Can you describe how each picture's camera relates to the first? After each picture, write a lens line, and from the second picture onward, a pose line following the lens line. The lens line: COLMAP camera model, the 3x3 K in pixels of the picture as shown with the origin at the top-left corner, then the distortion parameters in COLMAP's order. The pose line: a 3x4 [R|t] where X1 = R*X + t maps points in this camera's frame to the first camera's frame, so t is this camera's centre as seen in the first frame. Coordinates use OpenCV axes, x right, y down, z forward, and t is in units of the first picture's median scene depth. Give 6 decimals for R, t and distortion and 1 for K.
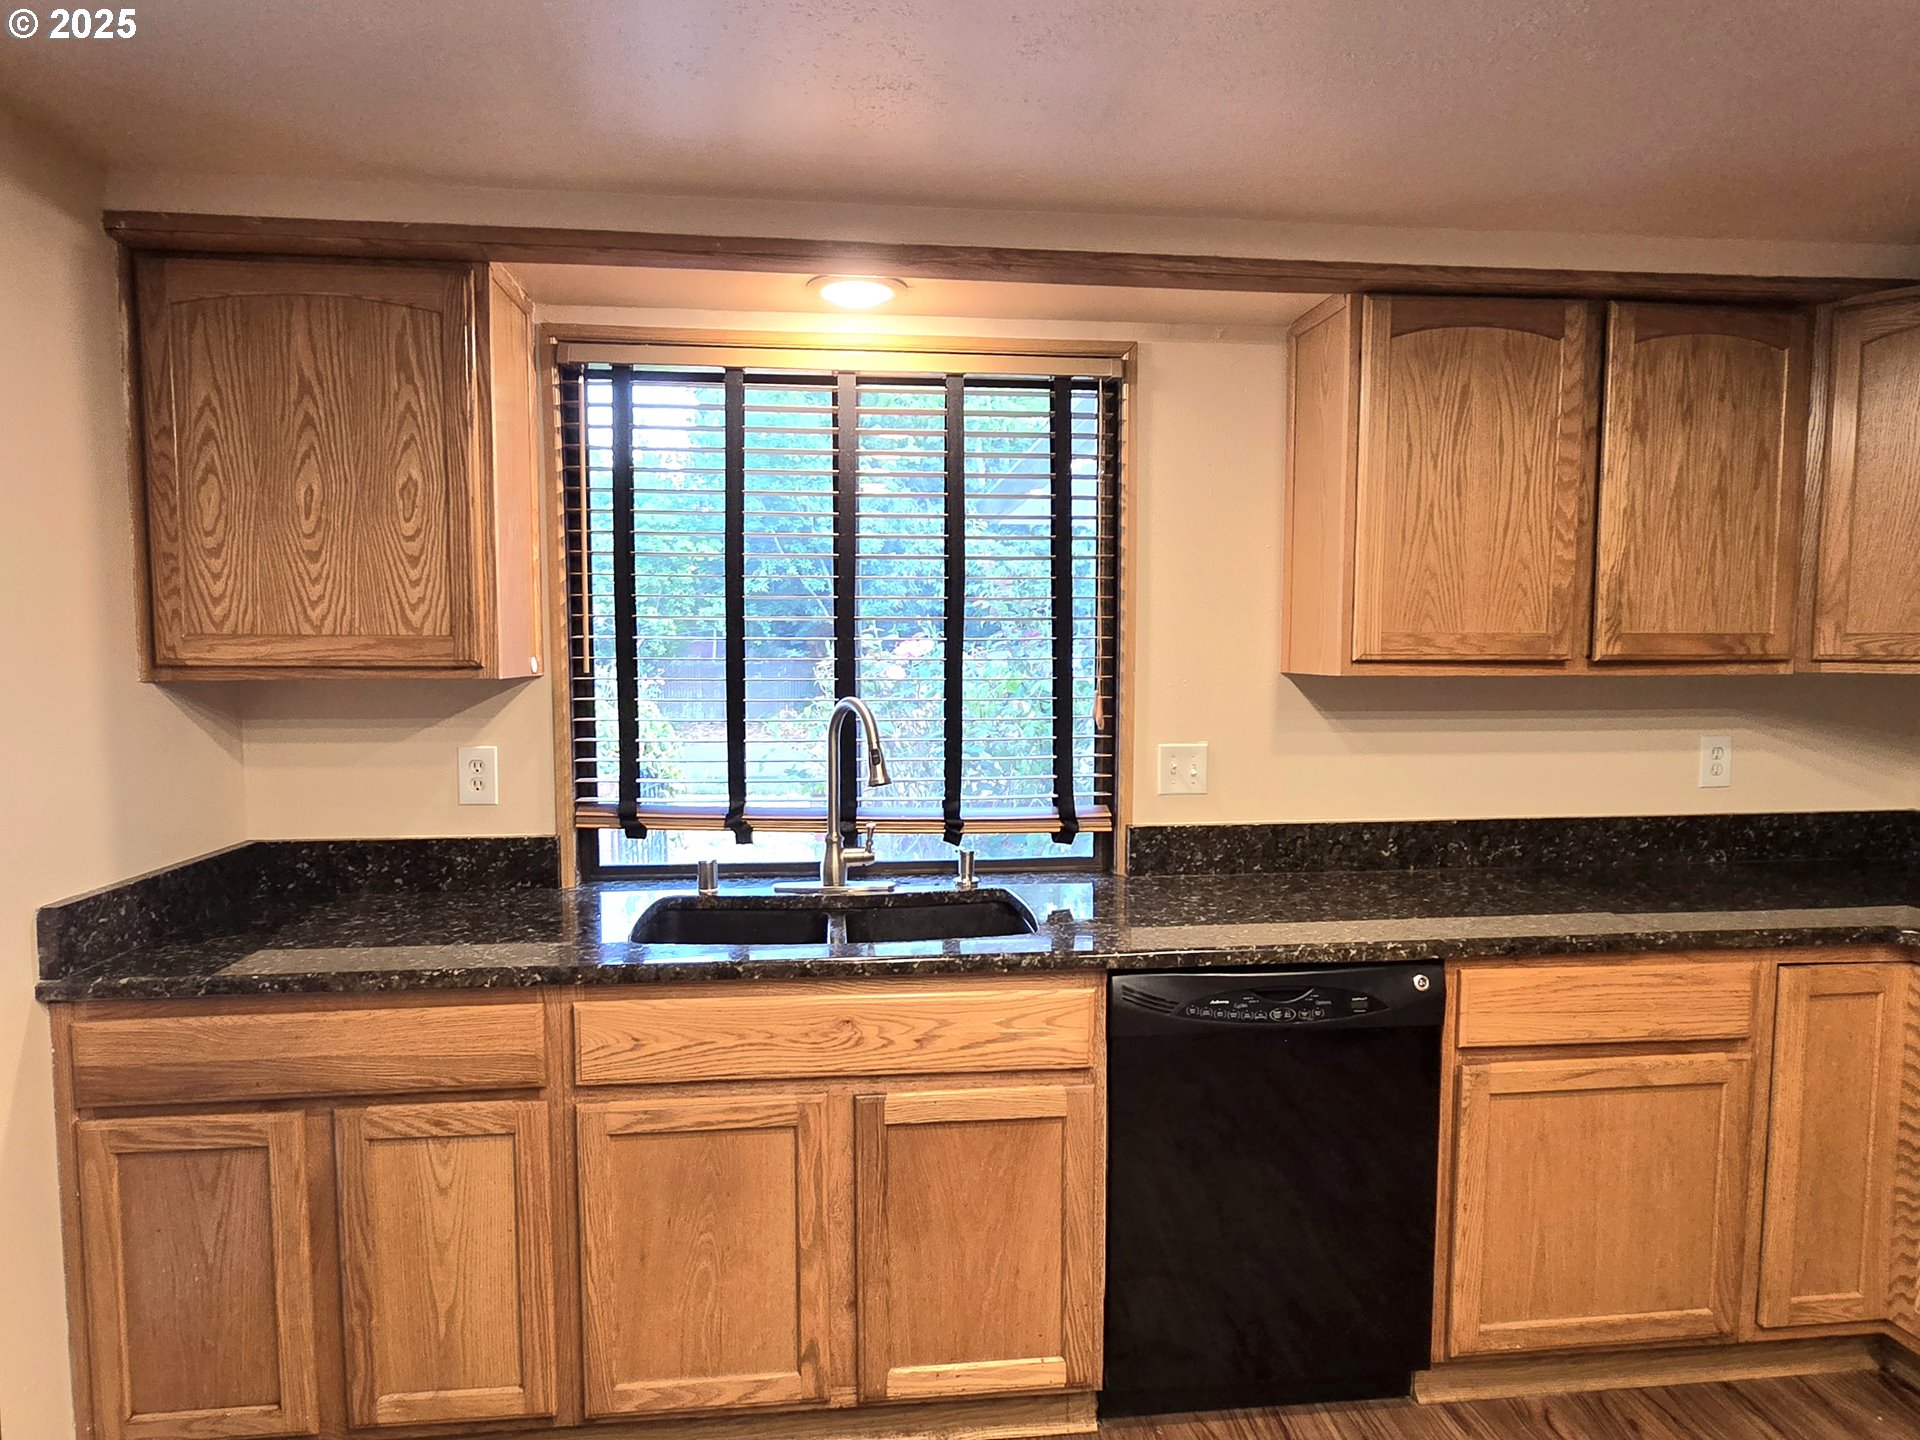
lens RADIAL K [[1117.2, 0, 981.5], [0, 1117.2, 734.4], [0, 0, 1]] dist [-0.006835, 0.001291]
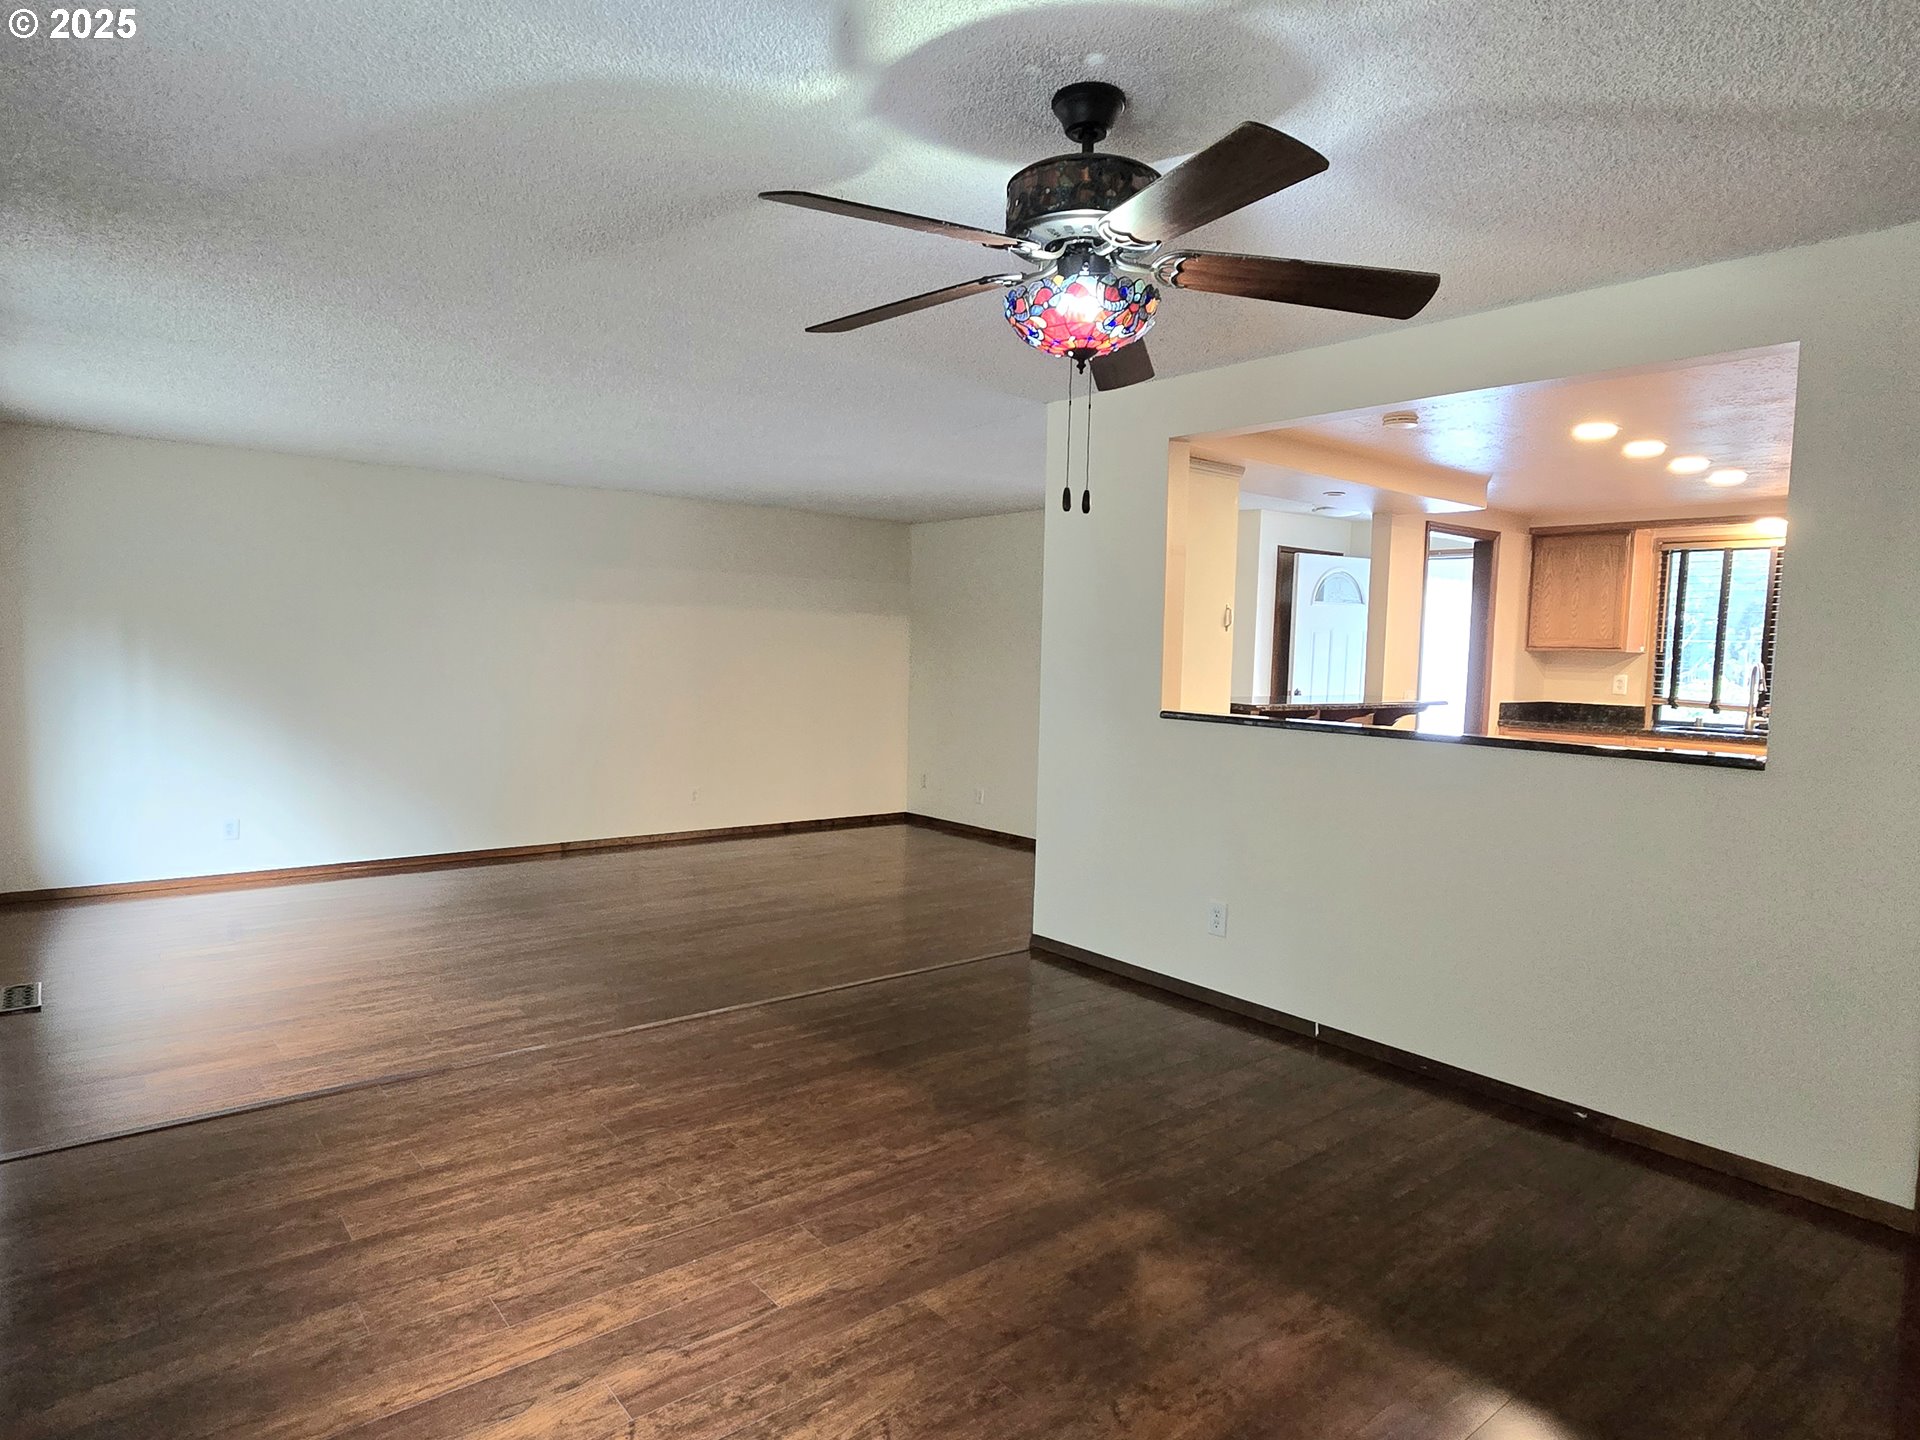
lens RADIAL K [[1117.2, 0, 959.7], [0, 1117.2, 718.8], [0, 0, 1]] dist [-0.006835, 0.001291]
pose [[0.542693, 0.069820, -0.837024, 1.172771], [-0.077563, 0.996447, 0.032829, 0.175908], [0.836342, 0.047106, 0.546181, -2.256756]]
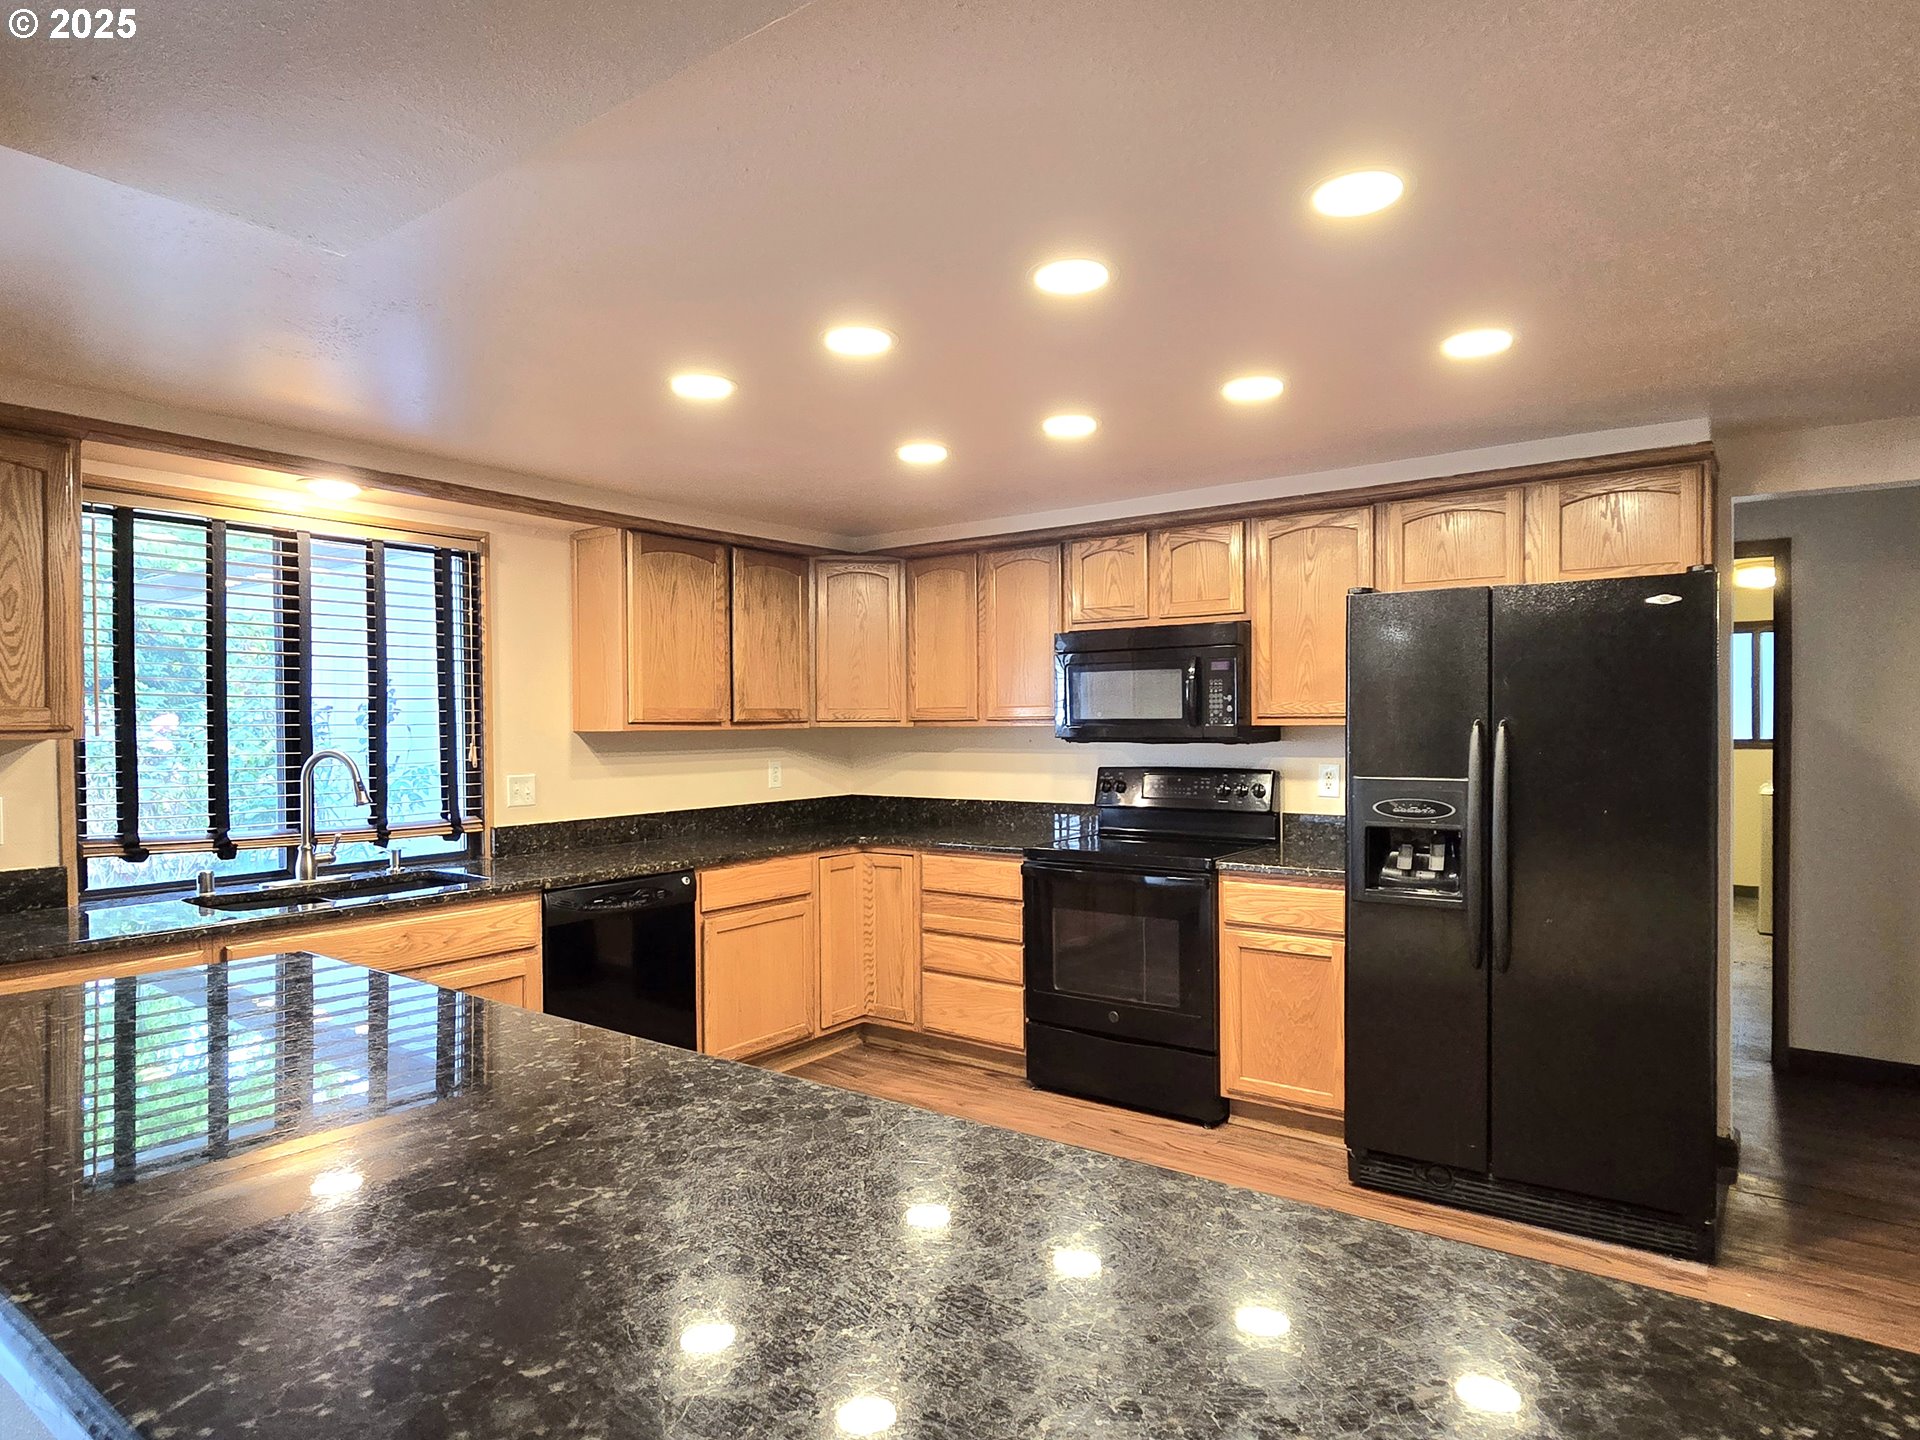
lens RADIAL K [[1117.2, 0, 954.4], [0, 1117.2, 727.4], [0, 0, 1]] dist [-0.006835, 0.001291]
pose [[0.672261, -0.009306, 0.740255, -0.664986], [0.066040, 0.996688, -0.047444, 0.064398], [-0.737362, 0.080781, 0.670650, -0.631749]]
